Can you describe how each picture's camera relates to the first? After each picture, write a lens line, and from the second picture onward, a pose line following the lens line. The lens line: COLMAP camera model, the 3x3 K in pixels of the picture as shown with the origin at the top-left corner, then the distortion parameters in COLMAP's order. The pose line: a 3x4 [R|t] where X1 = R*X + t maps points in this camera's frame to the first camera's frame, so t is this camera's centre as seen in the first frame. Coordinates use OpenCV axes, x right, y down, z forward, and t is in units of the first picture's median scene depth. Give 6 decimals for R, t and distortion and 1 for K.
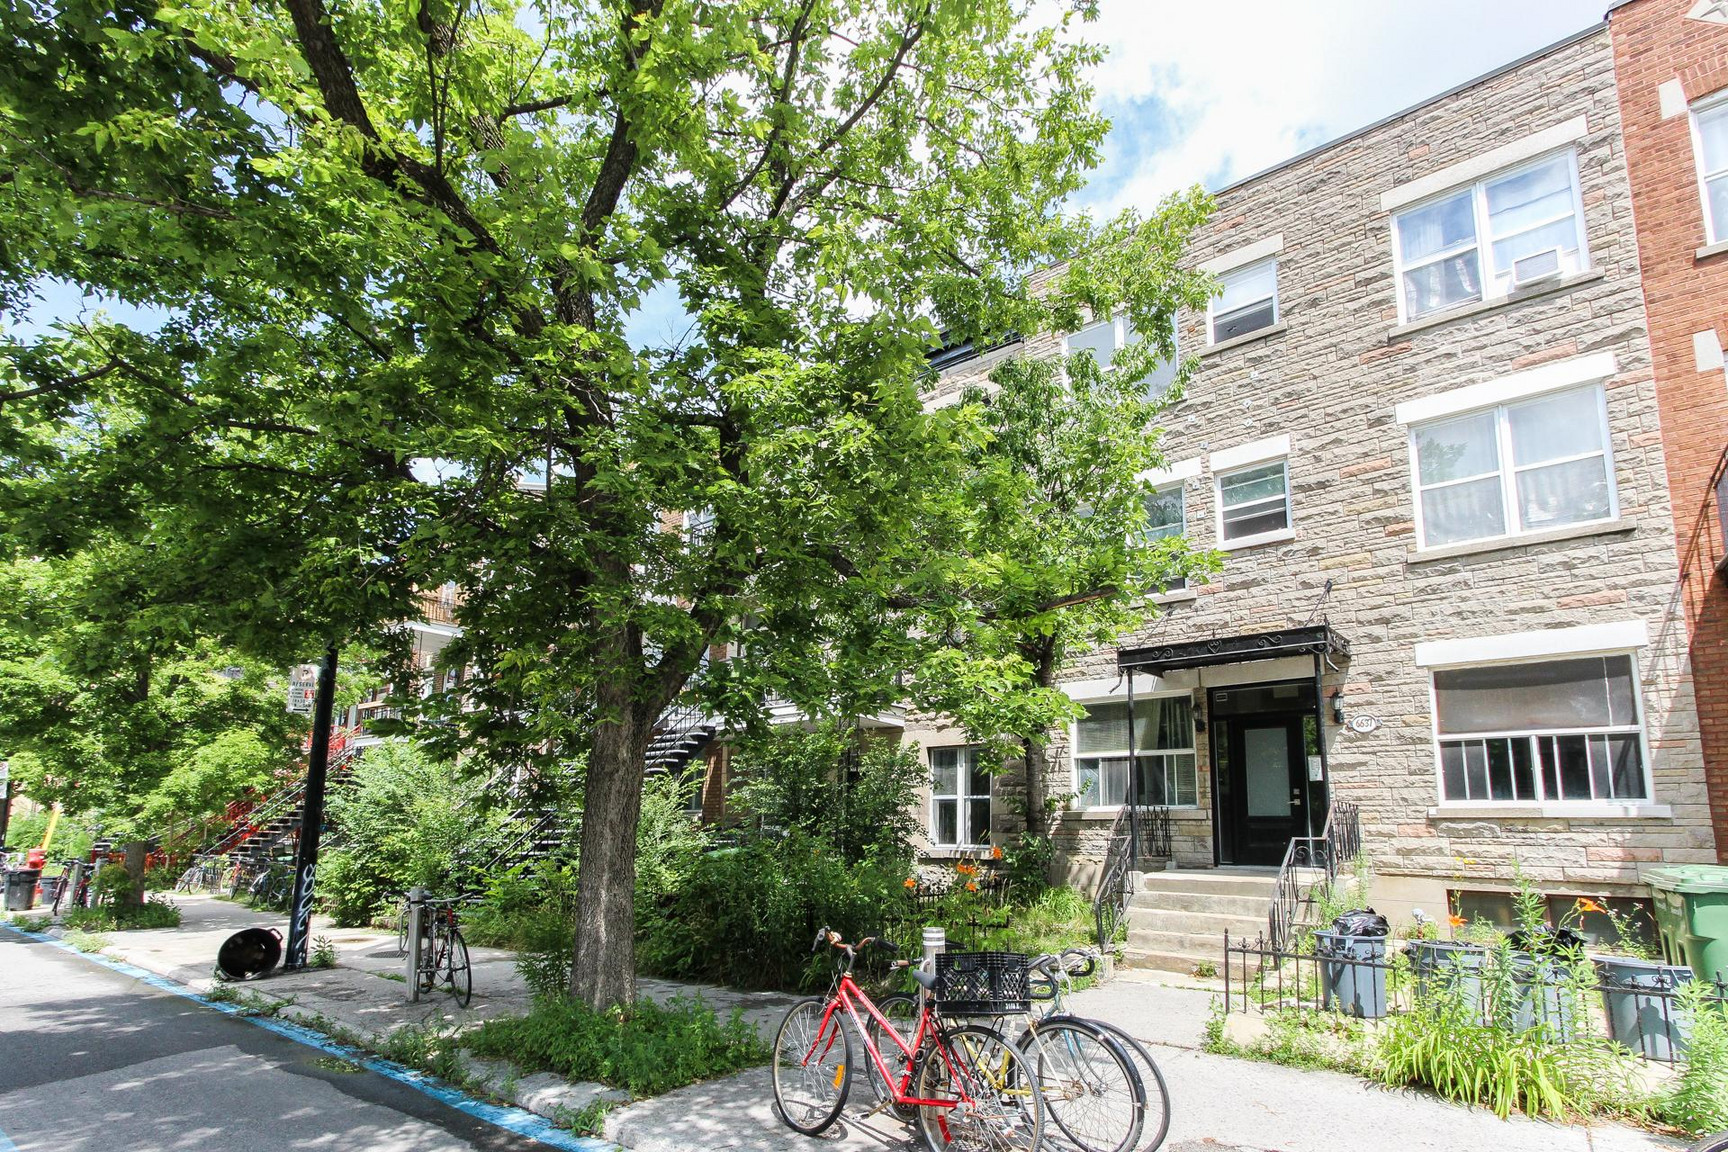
lens RADIAL K [[828.6, 0, 900.9], [0, 828.6, 711.2], [0, 0, 1]] dist [0.002195, 0.001126]
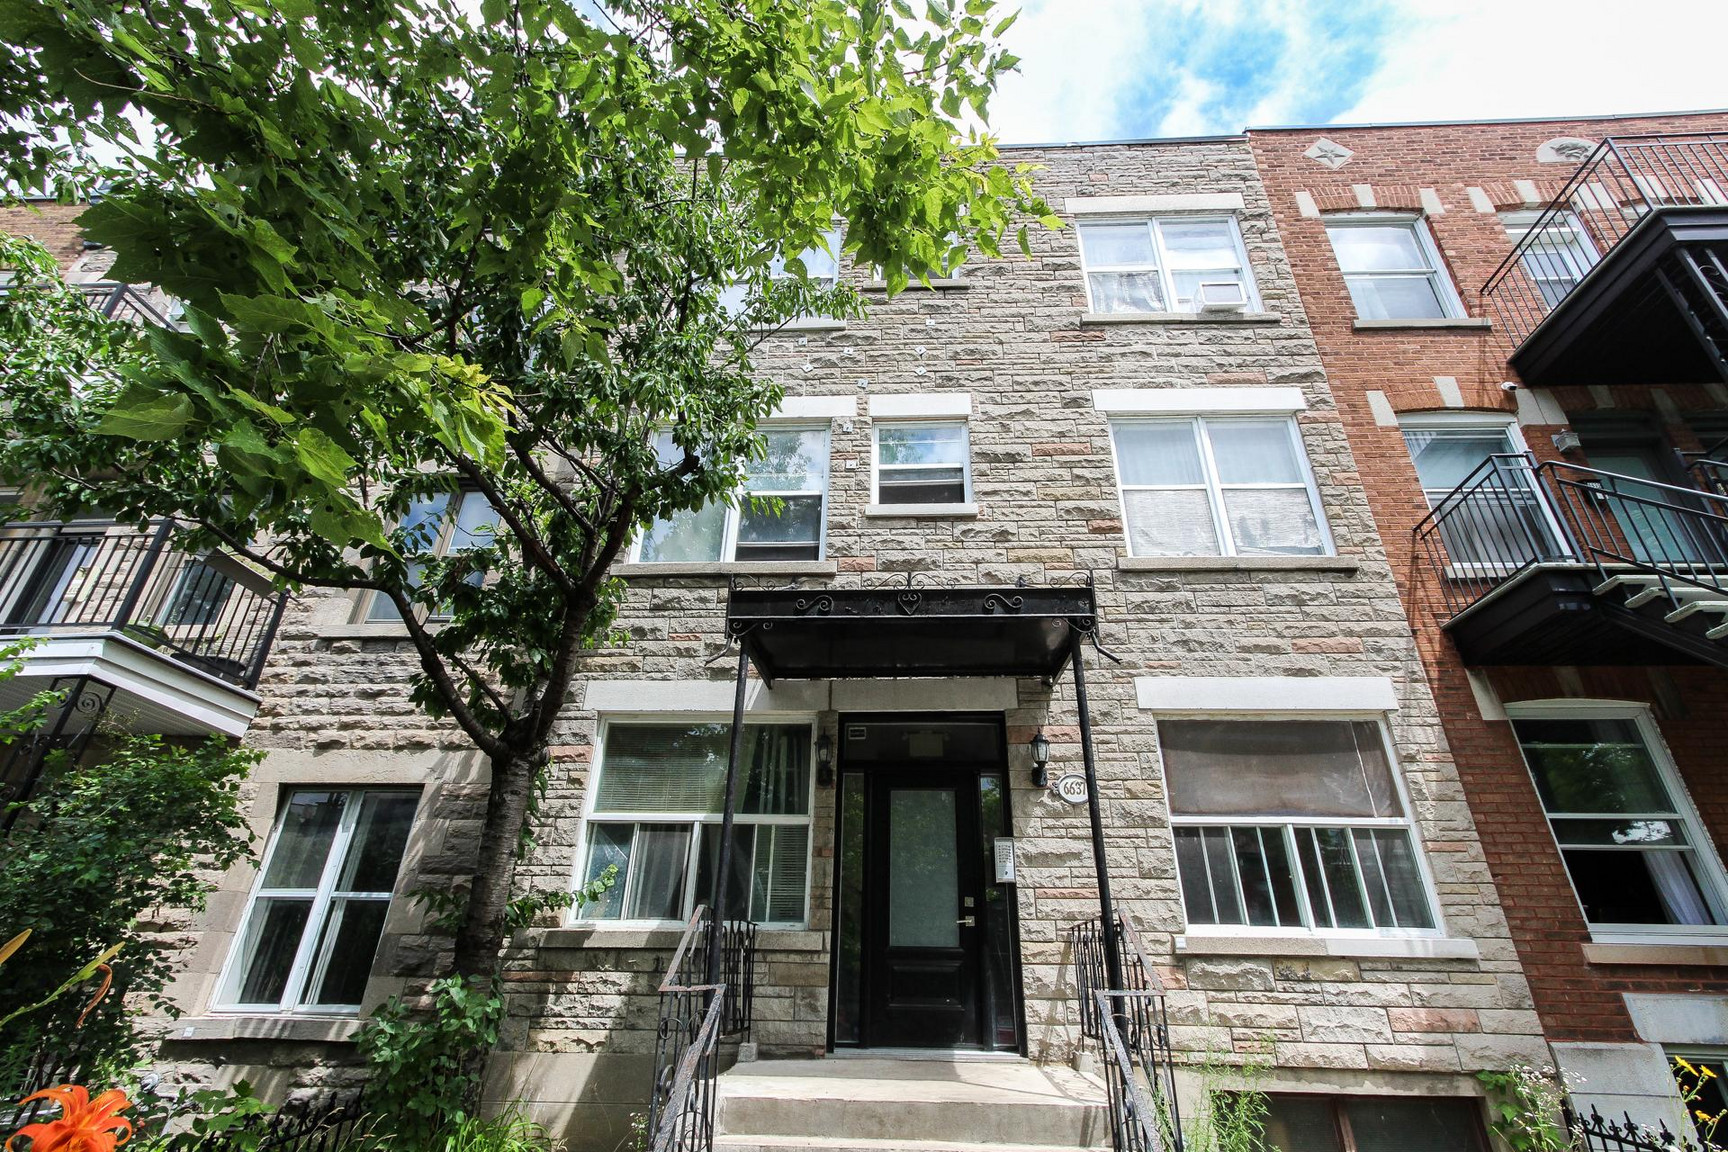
lens RADIAL K [[803.5, 0, 875.0], [0, 803.5, 558.7], [0, 0, 1]] dist [0.002699, 0.000341]
pose [[0.835123, 0.261433, 0.483964, 0.084660], [-0.085486, 0.930830, -0.355312, 0.082217], [-0.543379, 0.255357, 0.799707, 0.540646]]
